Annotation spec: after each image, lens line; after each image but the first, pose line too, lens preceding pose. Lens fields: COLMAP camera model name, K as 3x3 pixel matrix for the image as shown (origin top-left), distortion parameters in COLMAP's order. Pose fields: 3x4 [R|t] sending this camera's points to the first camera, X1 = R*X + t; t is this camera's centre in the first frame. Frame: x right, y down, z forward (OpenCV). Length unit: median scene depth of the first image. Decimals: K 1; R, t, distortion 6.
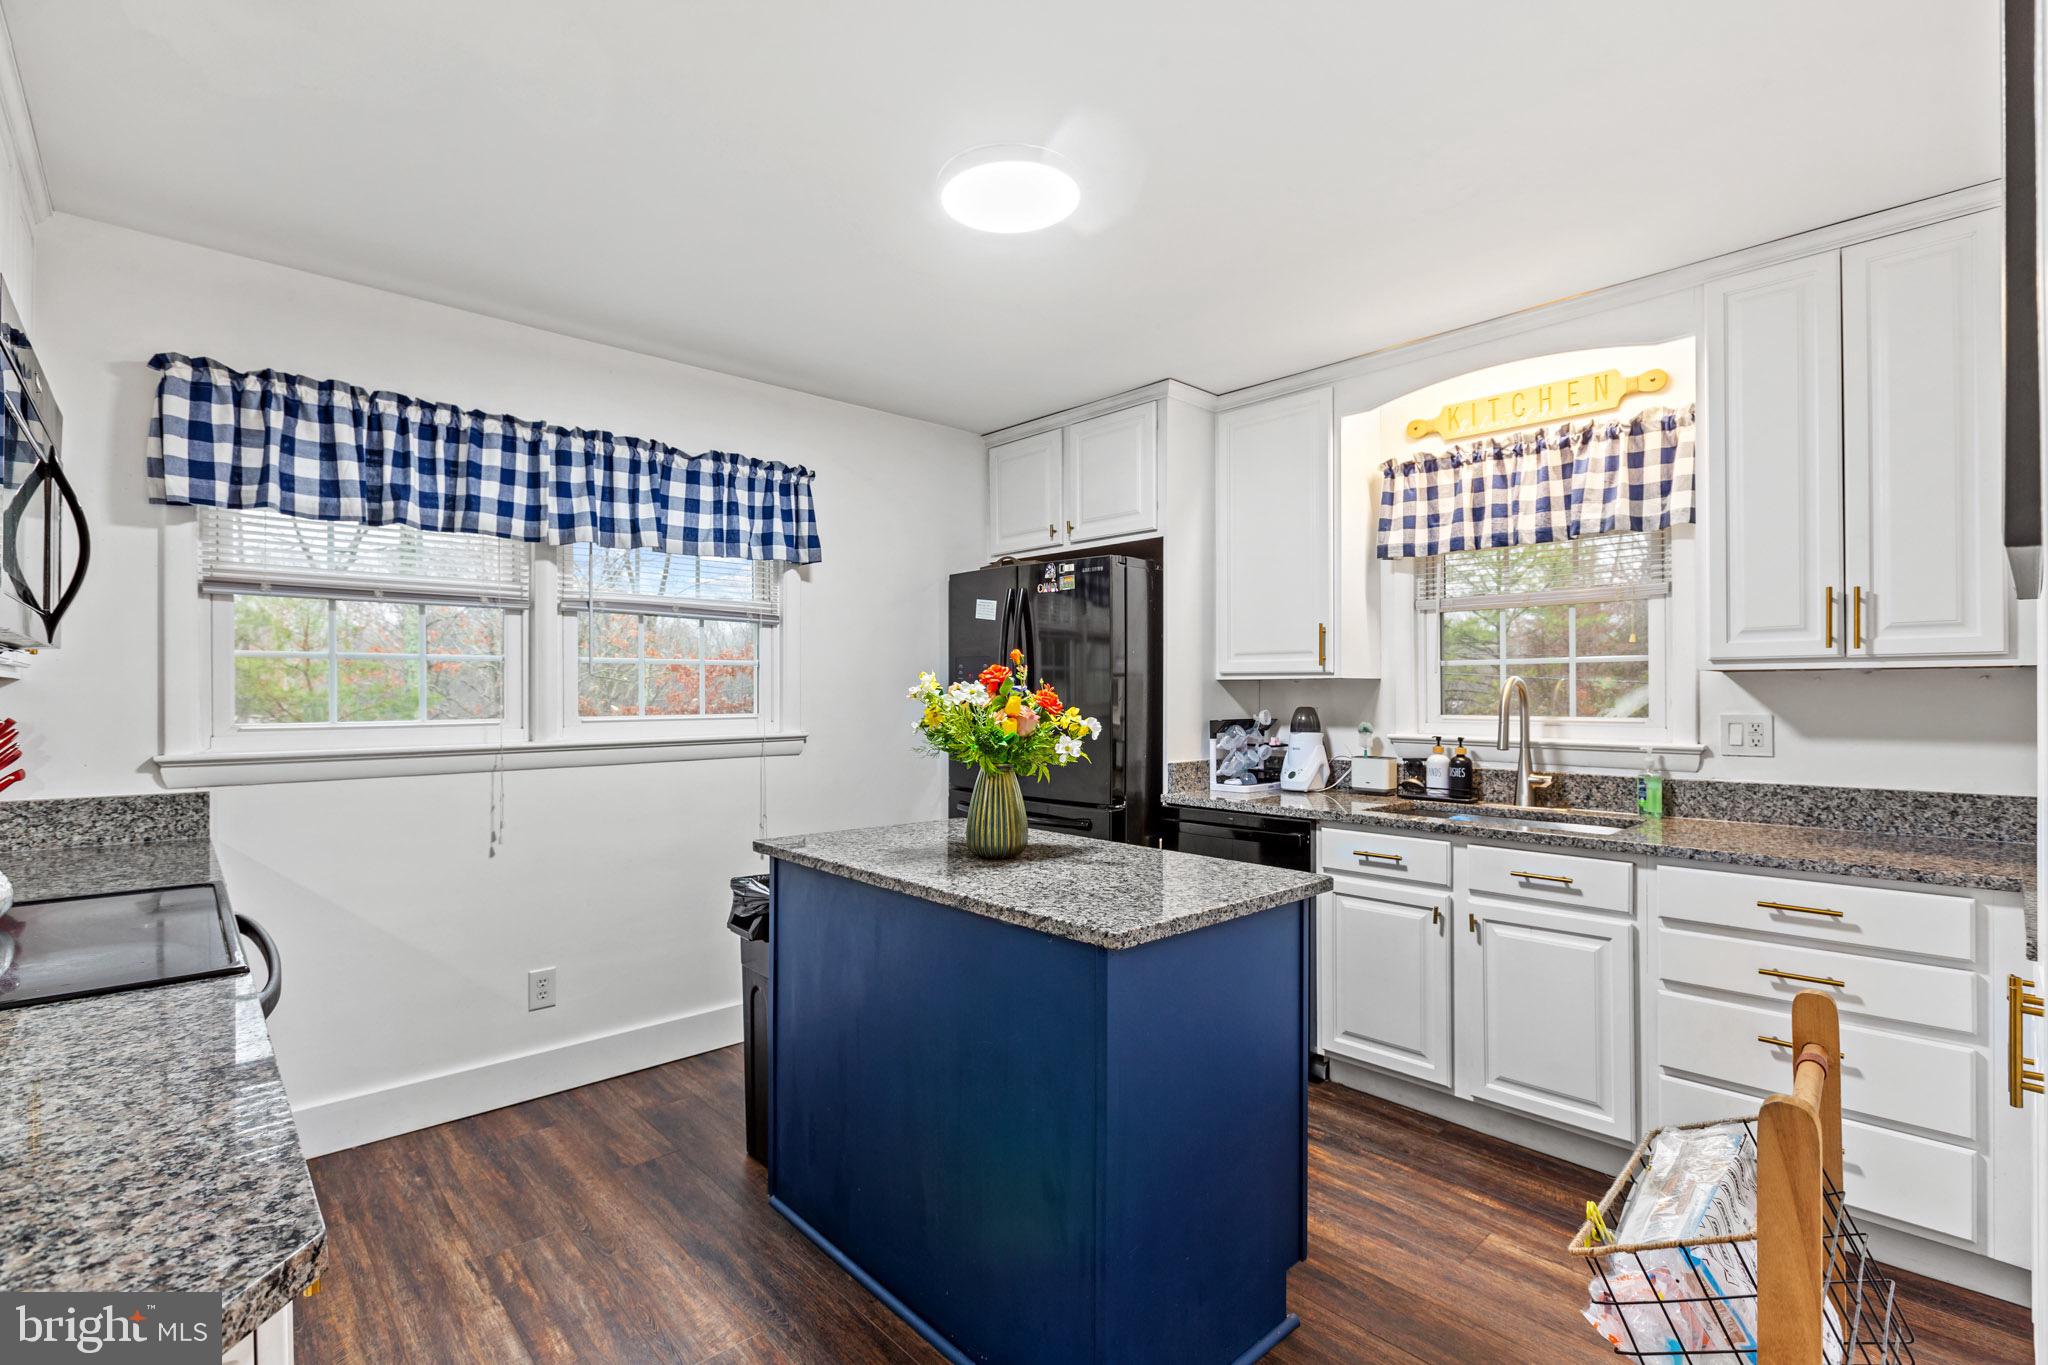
lens RADIAL K [[925.9, 0, 1024.6], [0, 925.9, 688.0], [0, 0, 1]] dist [-0.002093, -0.000241]
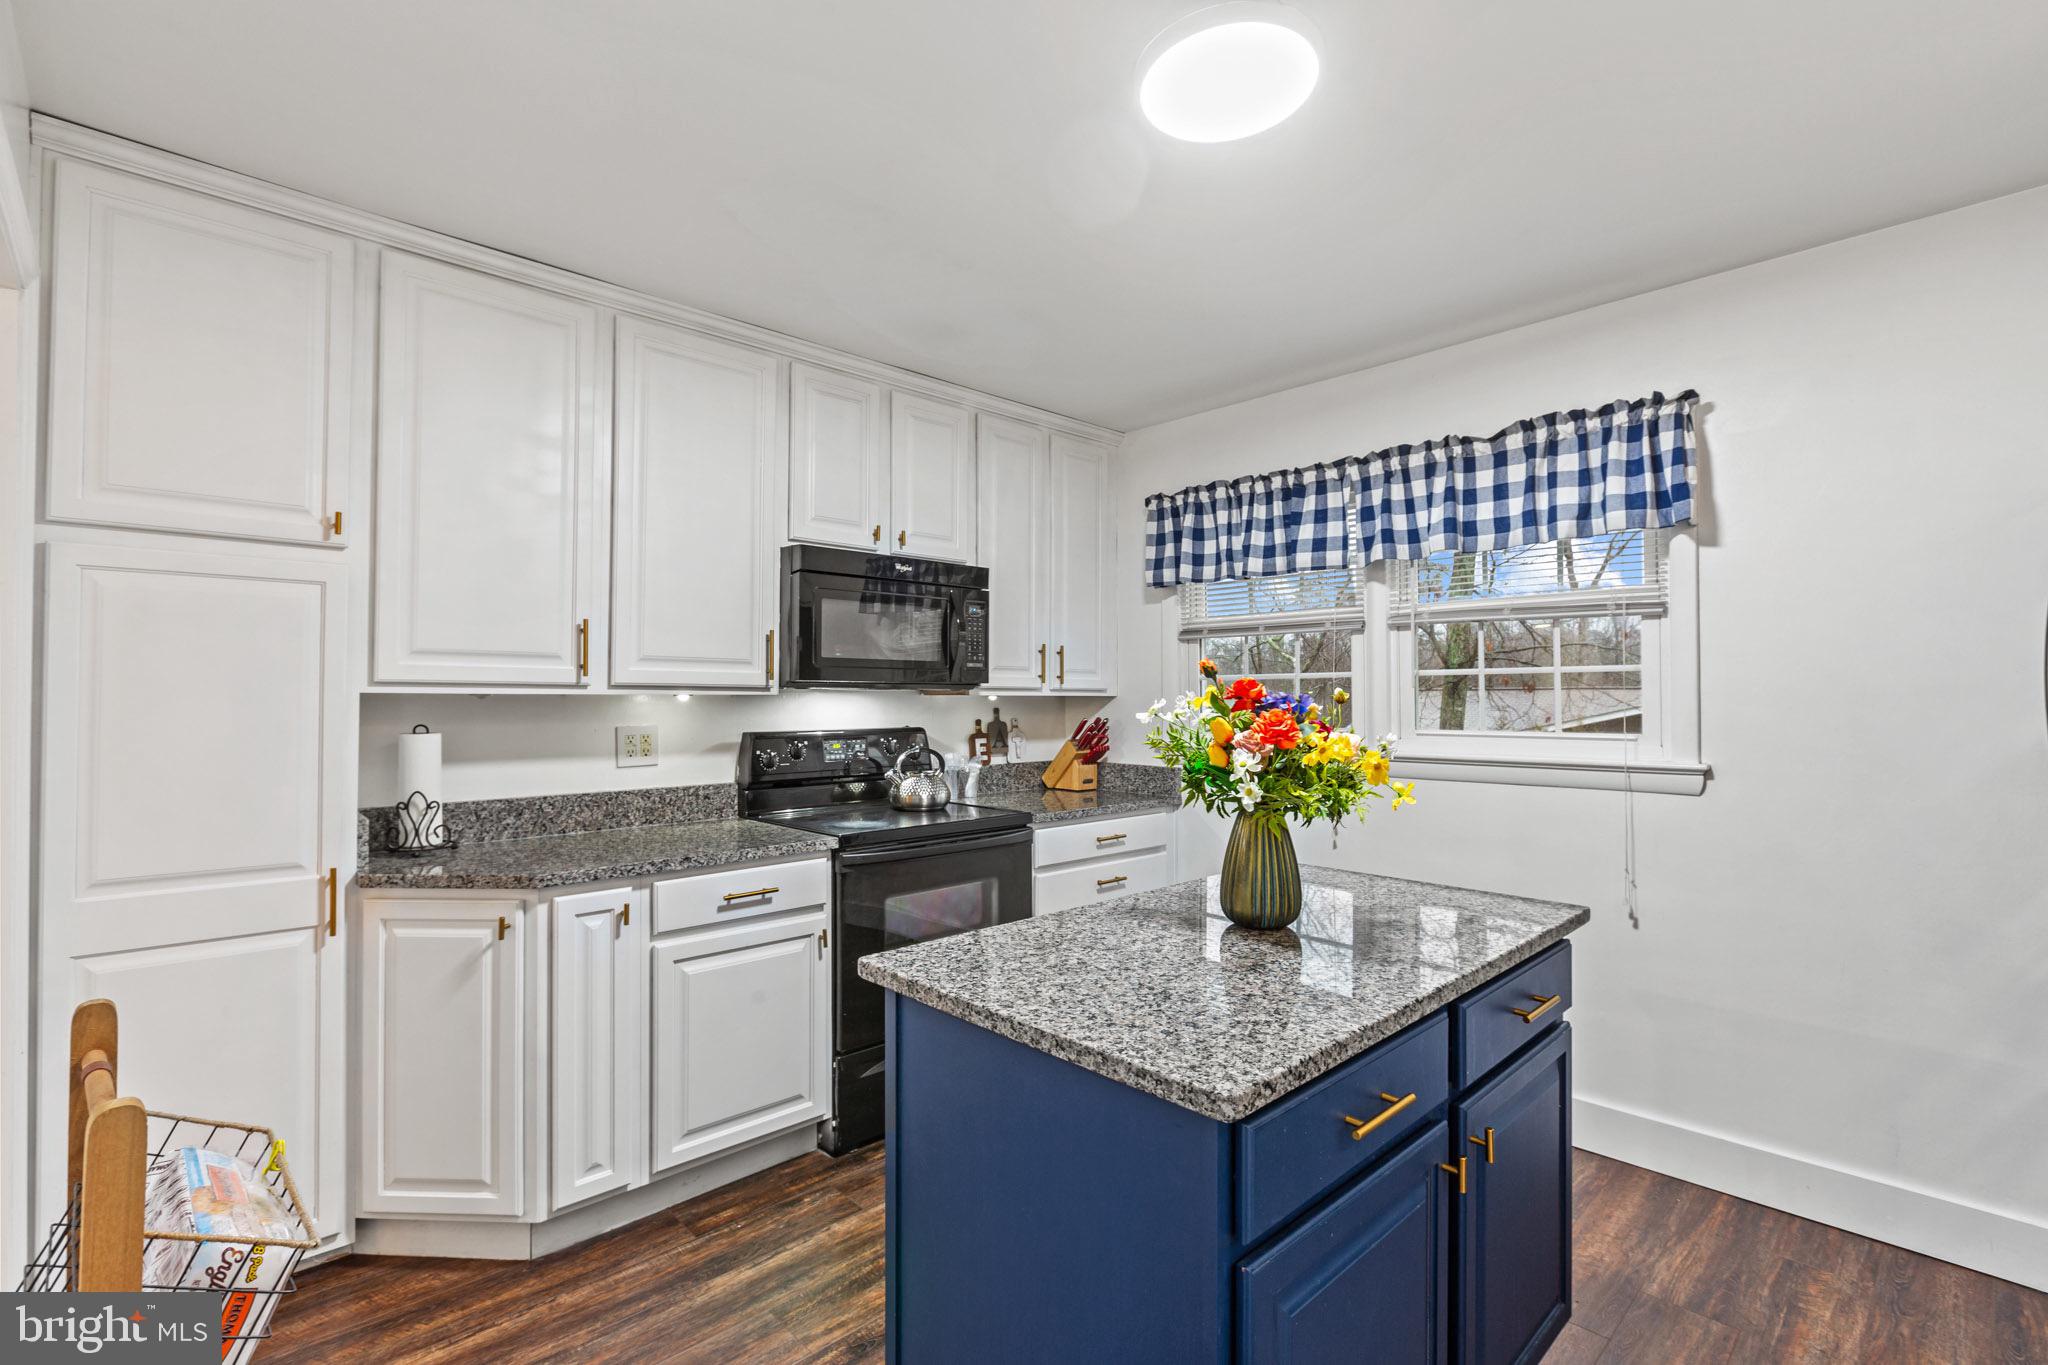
lens RADIAL K [[925.9, 0, 1024.1], [0, 925.9, 685.8], [0, 0, 1]] dist [-0.002093, -0.000241]
pose [[0.014197, -0.012896, -0.999816, 0.582849], [0.002235, 0.999915, -0.012866, -0.005492], [0.999897, -0.002052, 0.014224, 0.625275]]
